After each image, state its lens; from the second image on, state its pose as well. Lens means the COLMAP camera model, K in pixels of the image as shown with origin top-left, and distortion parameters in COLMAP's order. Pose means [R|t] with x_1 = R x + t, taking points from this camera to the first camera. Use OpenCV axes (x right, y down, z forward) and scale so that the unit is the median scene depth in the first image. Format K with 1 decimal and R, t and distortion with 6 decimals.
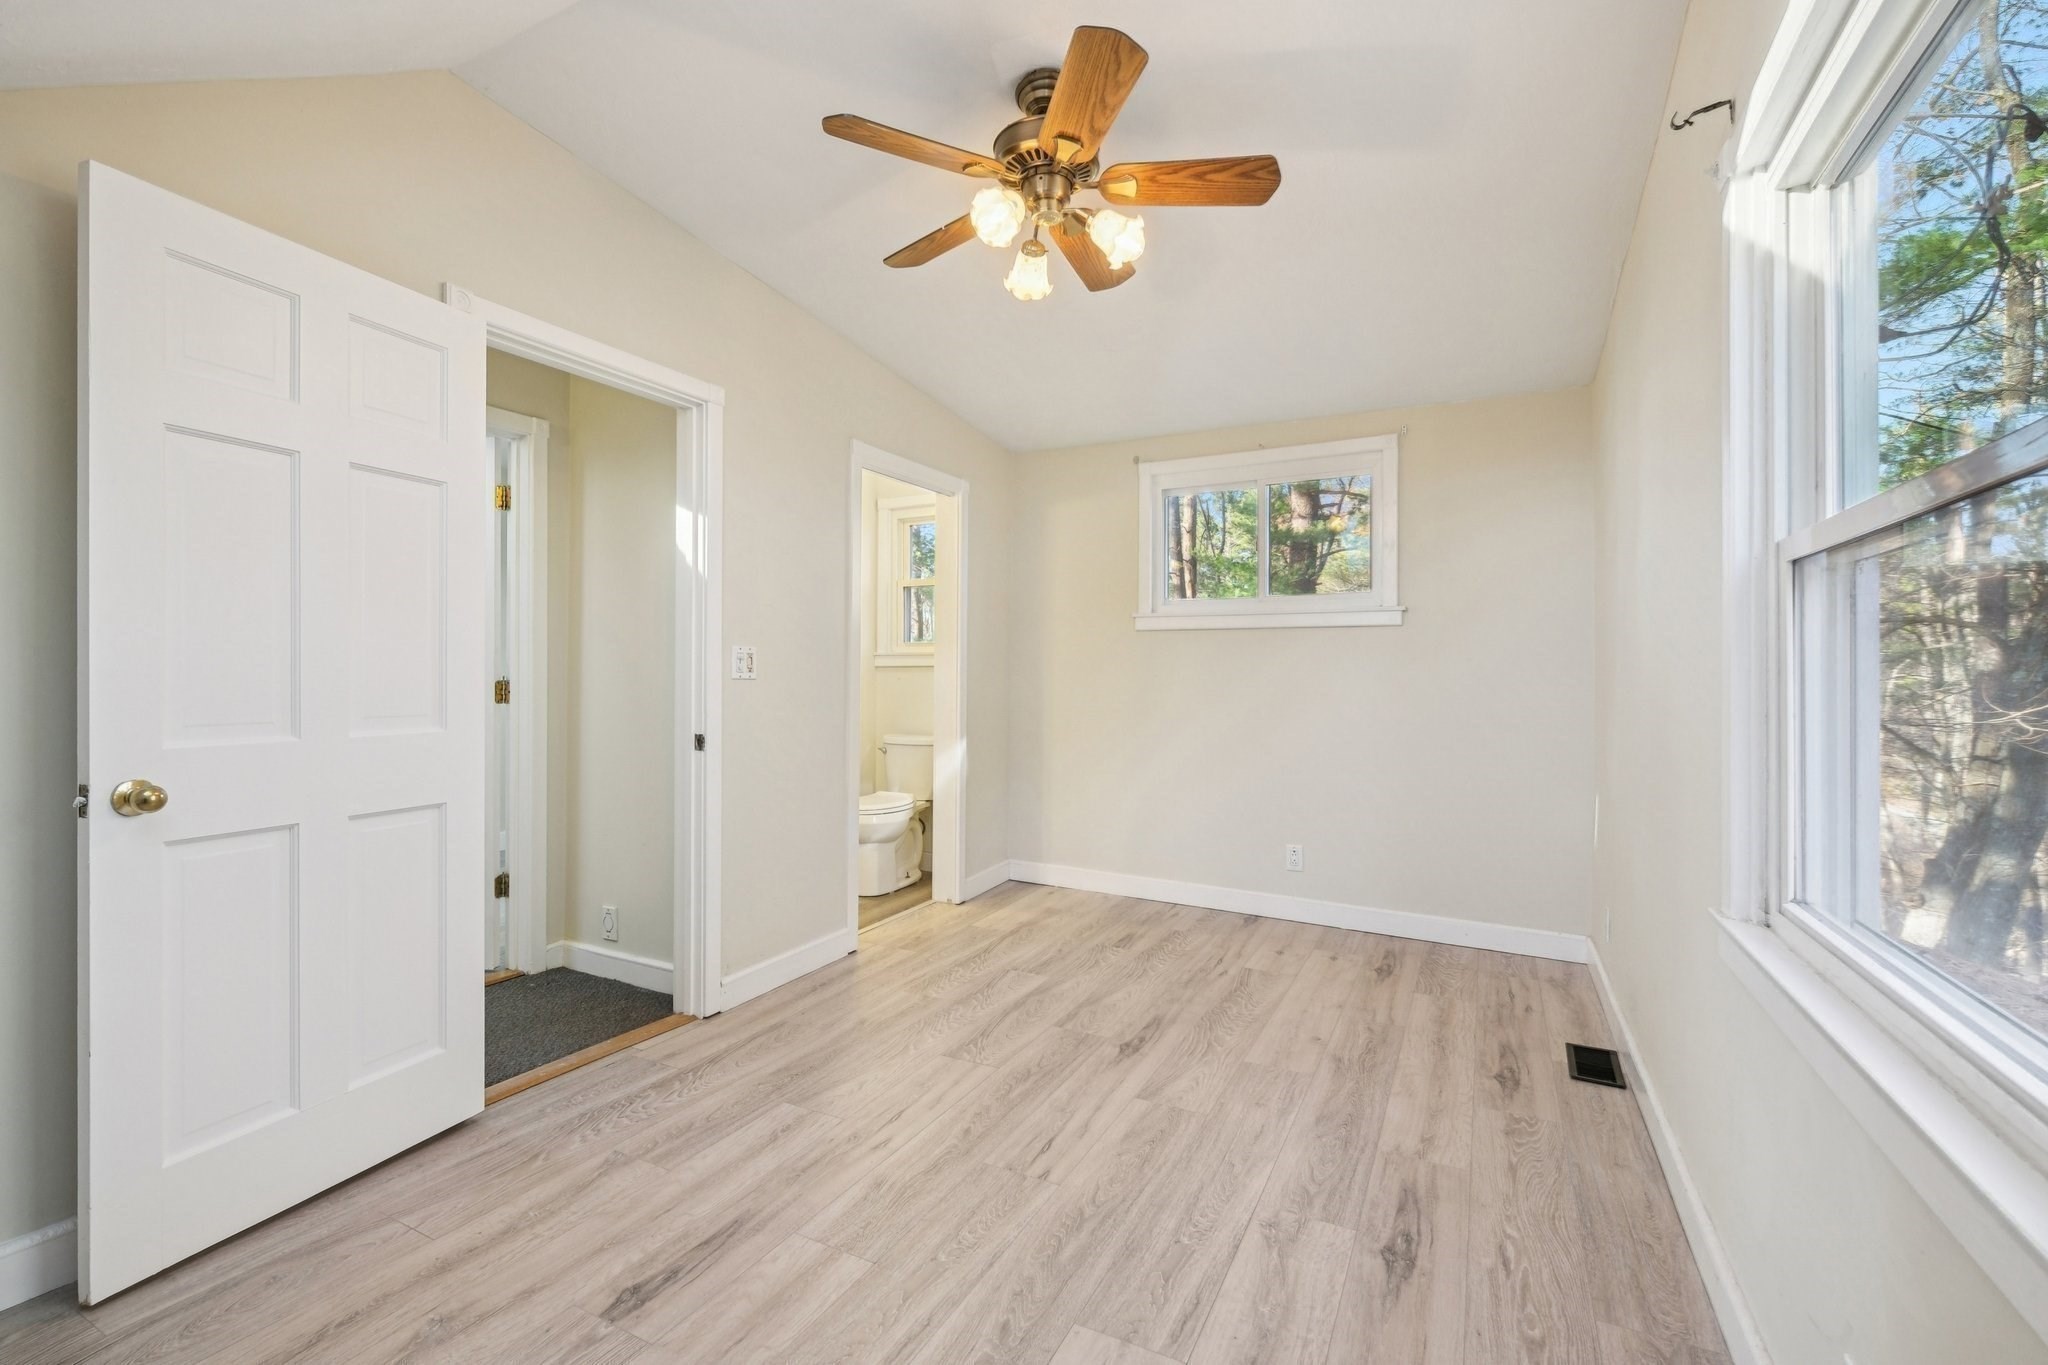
lens RADIAL K [[907.5, 0, 1027.3], [0, 907.5, 676.5], [0, 0, 1]] dist [0.001469, -0.000352]
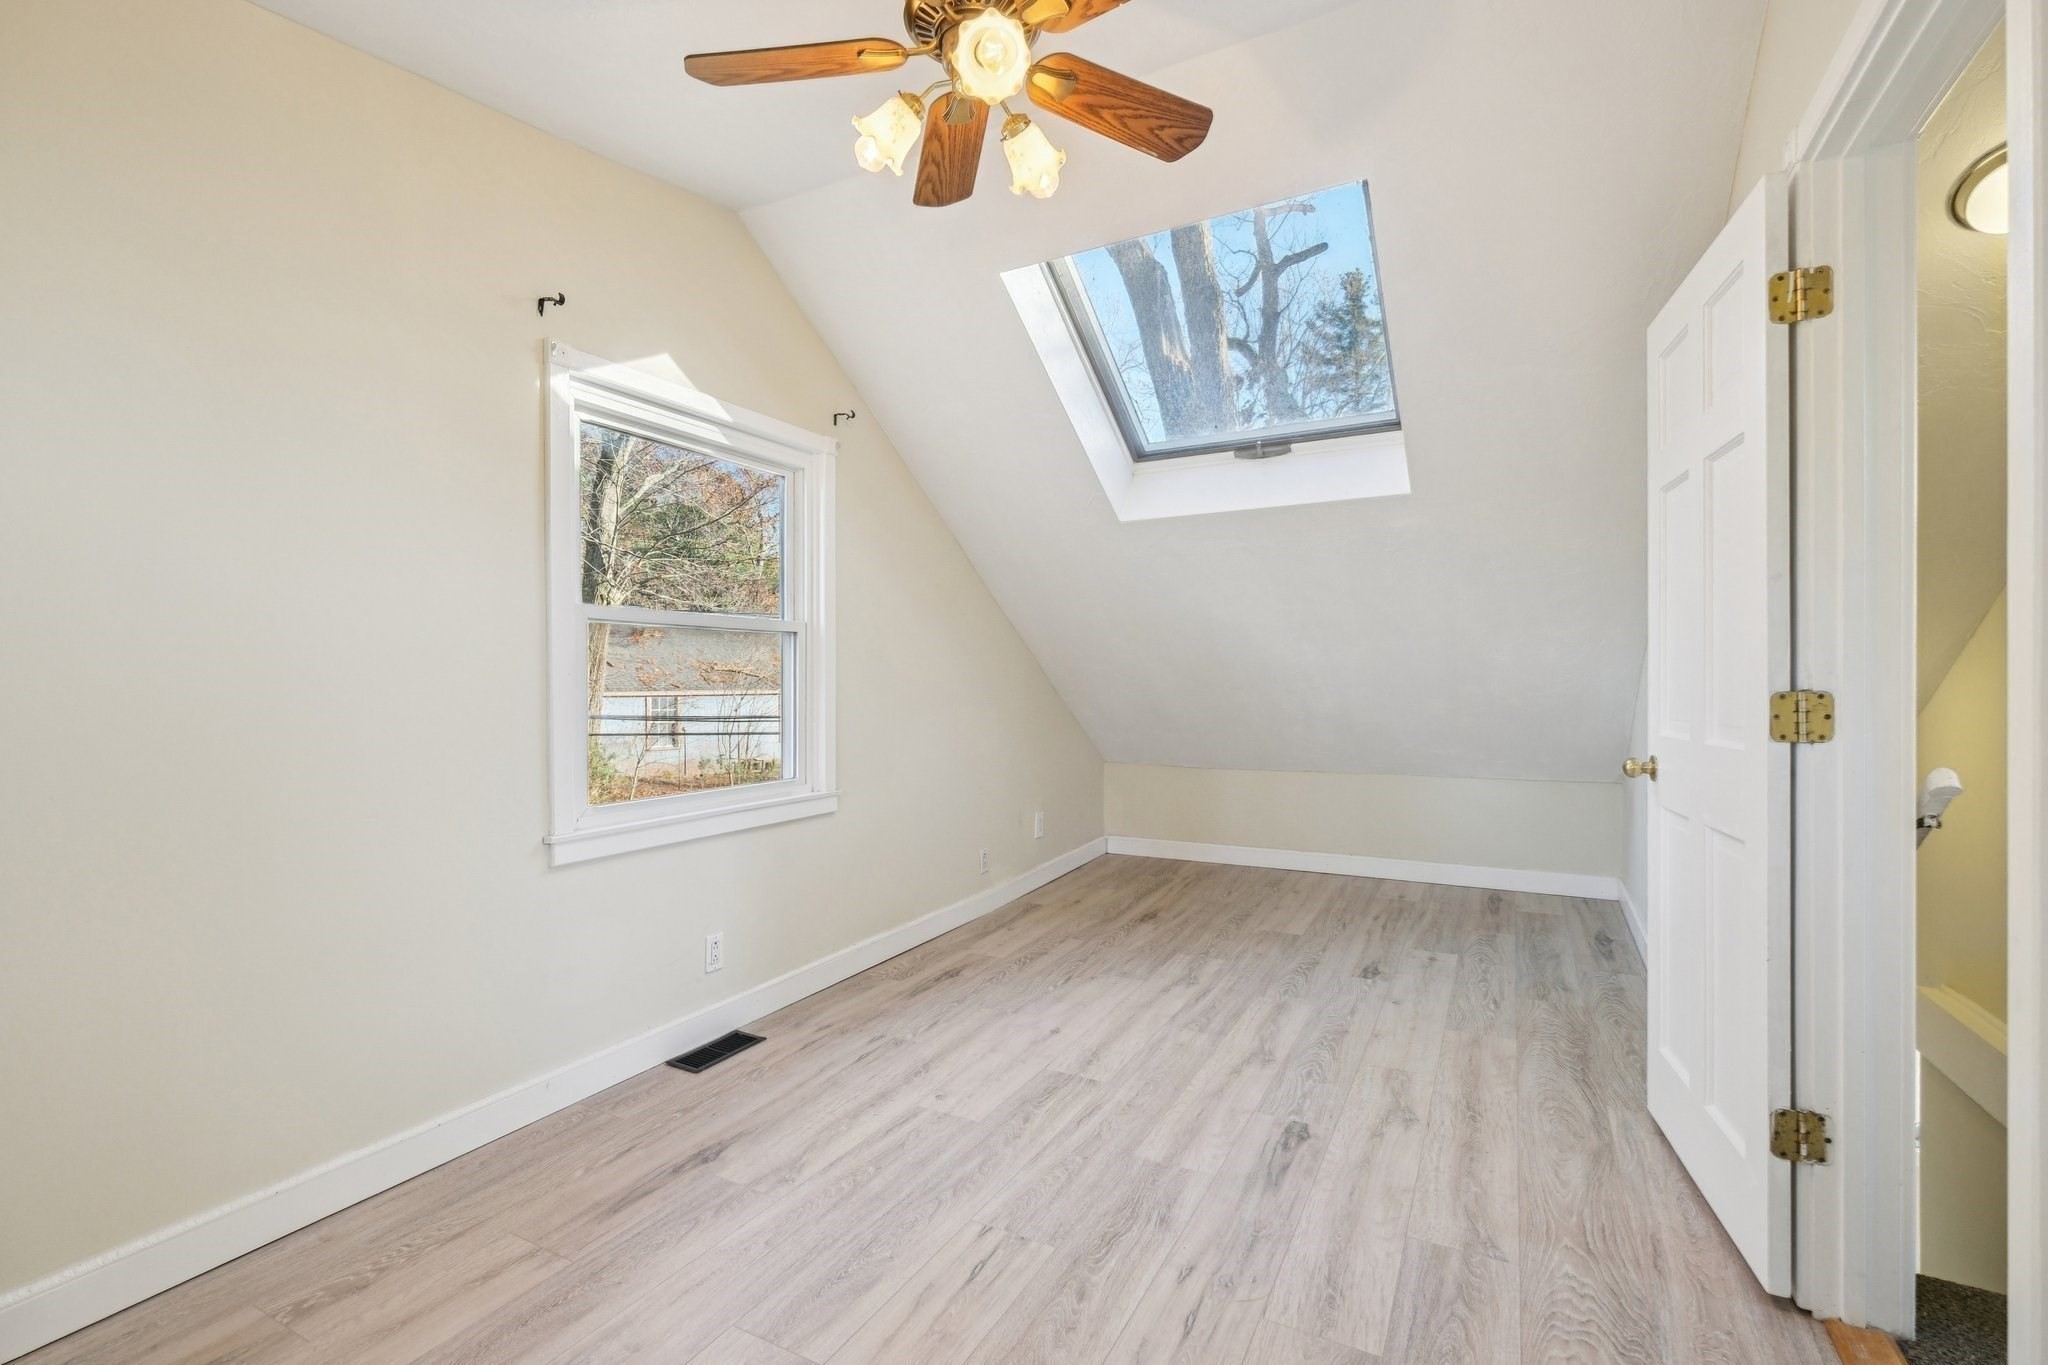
lens RADIAL K [[907.5, 0, 1027.3], [0, 907.5, 676.5], [0, 0, 1]] dist [0.001469, -0.000352]
pose [[-0.999920, 0.001519, 0.012580, -0.039946], [0.001429, 0.999973, -0.007143, 0.002760], [-0.012591, -0.007124, -0.999895, 2.149199]]
